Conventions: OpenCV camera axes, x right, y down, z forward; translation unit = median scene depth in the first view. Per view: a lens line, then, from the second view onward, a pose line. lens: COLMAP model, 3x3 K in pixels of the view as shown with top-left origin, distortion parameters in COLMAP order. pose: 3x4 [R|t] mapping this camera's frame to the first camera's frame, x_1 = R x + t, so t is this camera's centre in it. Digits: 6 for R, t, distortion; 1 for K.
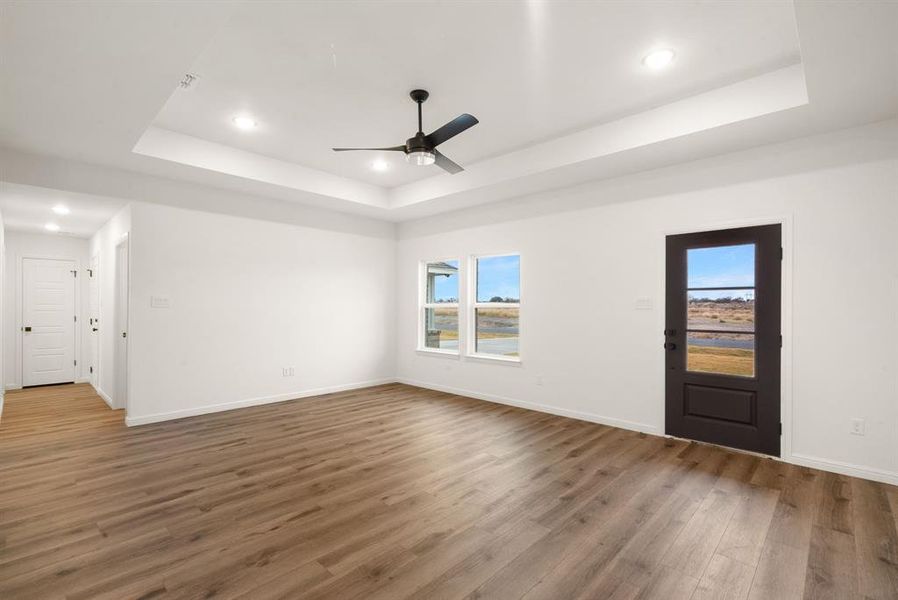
lens RADIAL K [[408.6, 0, 441.4], [0, 408.6, 310.1], [0, 0, 1]] dist [-0.004132, 0.001782]
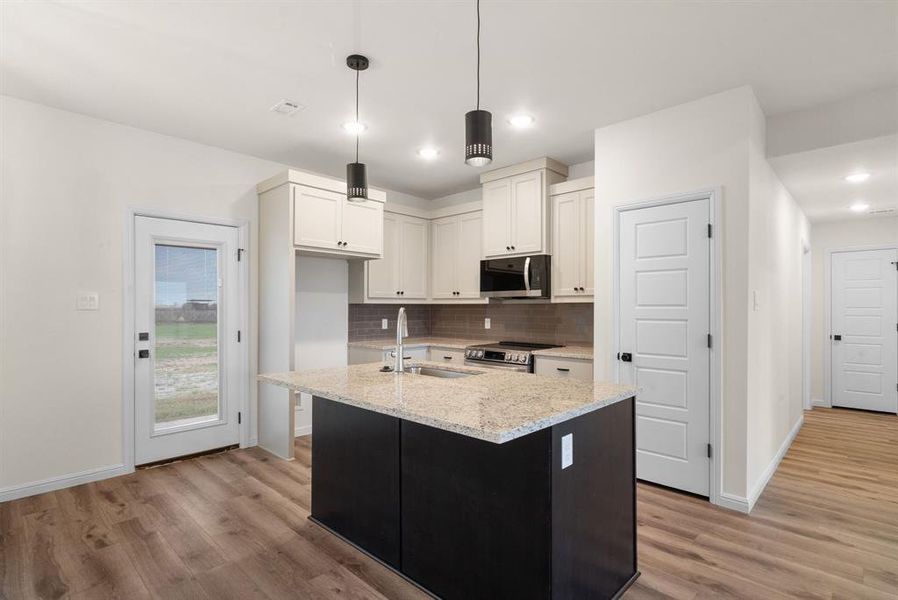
lens RADIAL K [[442.4, 0, 448.6], [0, 442.4, 305.5], [0, 0, 1]] dist [-0.002737, 0.002151]
pose [[0.003401, -0.008931, -0.999954, -0.193651], [-0.012144, 0.999886, -0.008972, -0.002820], [0.999920, 0.012174, 0.003293, 0.344310]]
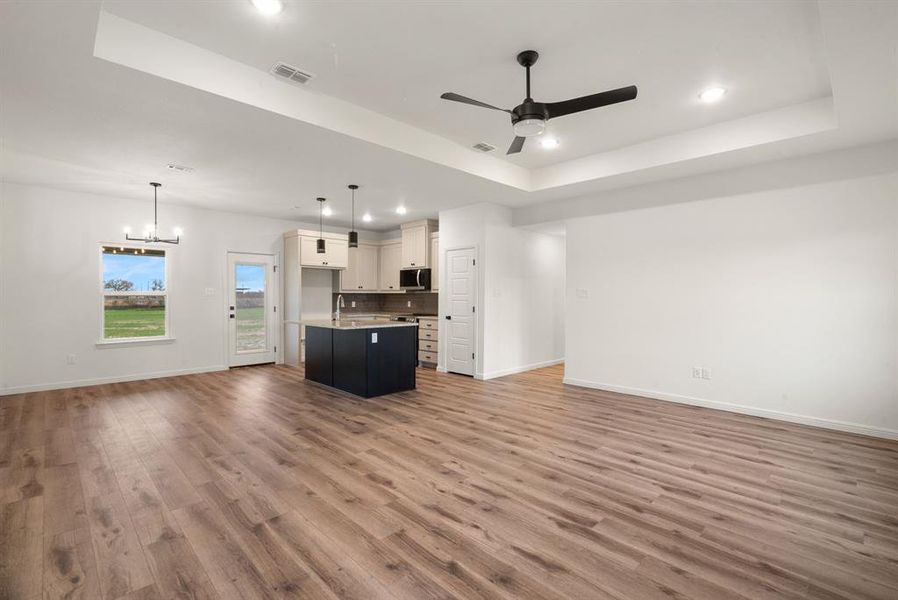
lens RADIAL K [[415.5, 0, 452.7], [0, 415.5, 300.7], [0, 0, 1]] dist [-0.006848, 0.002655]
pose [[-0.021982, 0.007029, -0.999734, 0.771416], [-0.013809, 0.999878, 0.007333, 0.000147], [0.999663, 0.013967, -0.021882, 0.767784]]
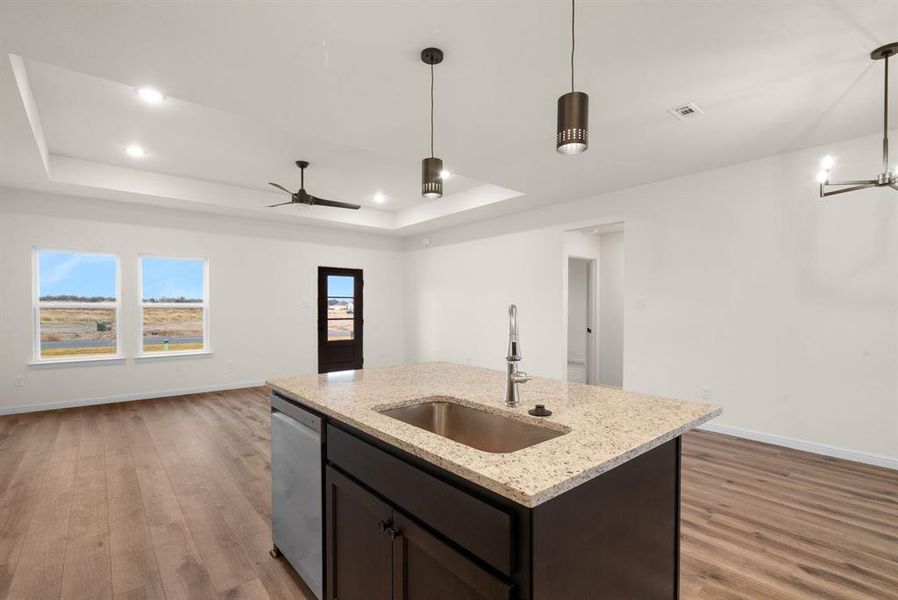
lens RADIAL K [[415.5, 0, 441.2], [0, 415.5, 304.8], [0, 0, 1]] dist [-0.006848, 0.002655]
pose [[0.118324, 0.001608, 0.992974, -1.339763], [0.008412, 0.999961, -0.002621, -0.005298], [-0.992939, 0.008663, 0.118306, 0.288491]]
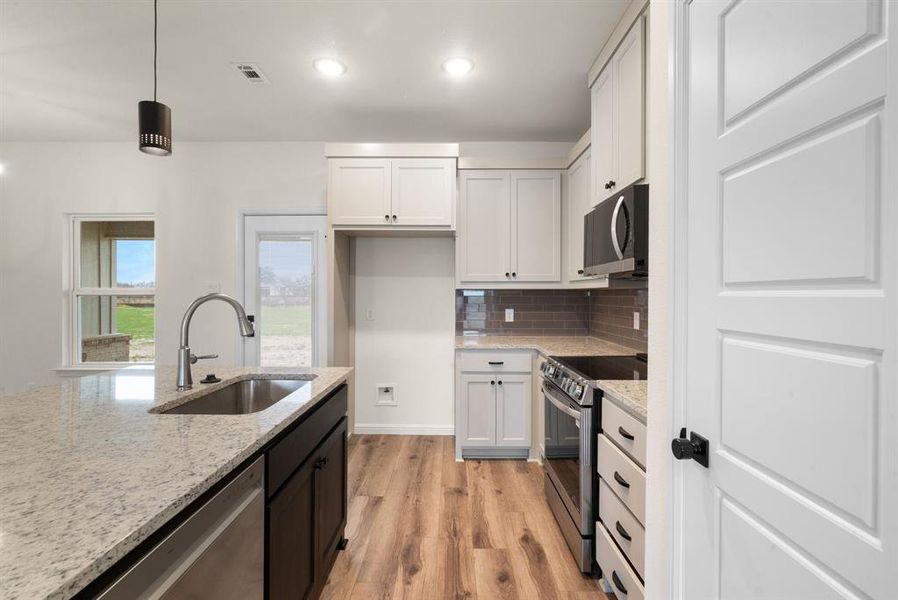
lens RADIAL K [[415.5, 0, 450.7], [0, 415.5, 295.7], [0, 0, 1]] dist [-0.006848, 0.002655]
pose [[-0.722260, -0.002174, -0.691618, -0.788702], [-0.011039, 0.999904, 0.008385, -0.009658], [0.691534, 0.013691, -0.722215, 0.790597]]
